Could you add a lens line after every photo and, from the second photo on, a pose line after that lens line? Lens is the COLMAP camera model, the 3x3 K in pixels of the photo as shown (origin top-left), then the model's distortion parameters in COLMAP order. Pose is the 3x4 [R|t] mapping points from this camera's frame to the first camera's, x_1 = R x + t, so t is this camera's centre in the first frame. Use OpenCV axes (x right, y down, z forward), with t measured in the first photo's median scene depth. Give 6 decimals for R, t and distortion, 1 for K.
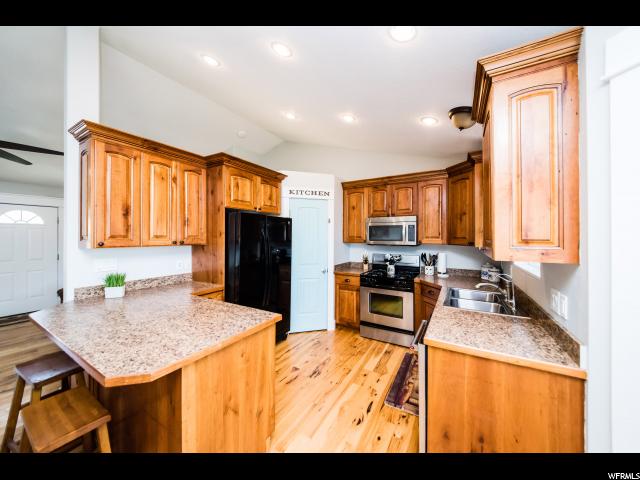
lens RADIAL K [[215.0, 0, 326.7], [0, 215.0, 234.5], [0, 0, 1]] dist [0.002055, -0.000052]
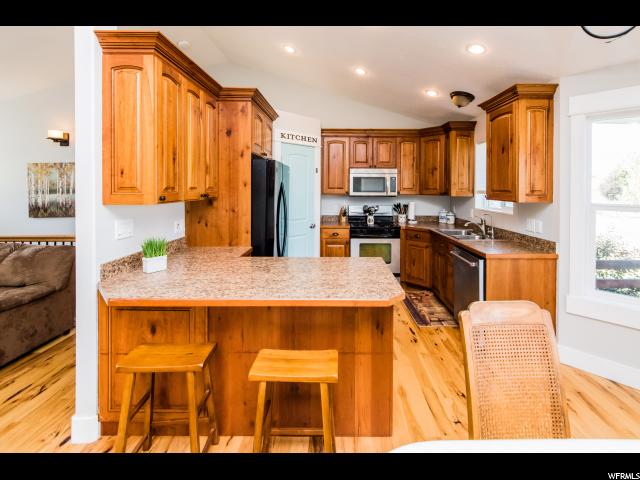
lens RADIAL K [[274.7, 0, 331.1], [0, 274.7, 187.1], [0, 0, 1]] dist [-0.001531, -0.000552]
pose [[0.874676, 0.001871, 0.484705, -0.579204], [-0.006236, 0.999953, 0.007395, -0.003089], [-0.484668, -0.009491, 0.874647, -0.065977]]
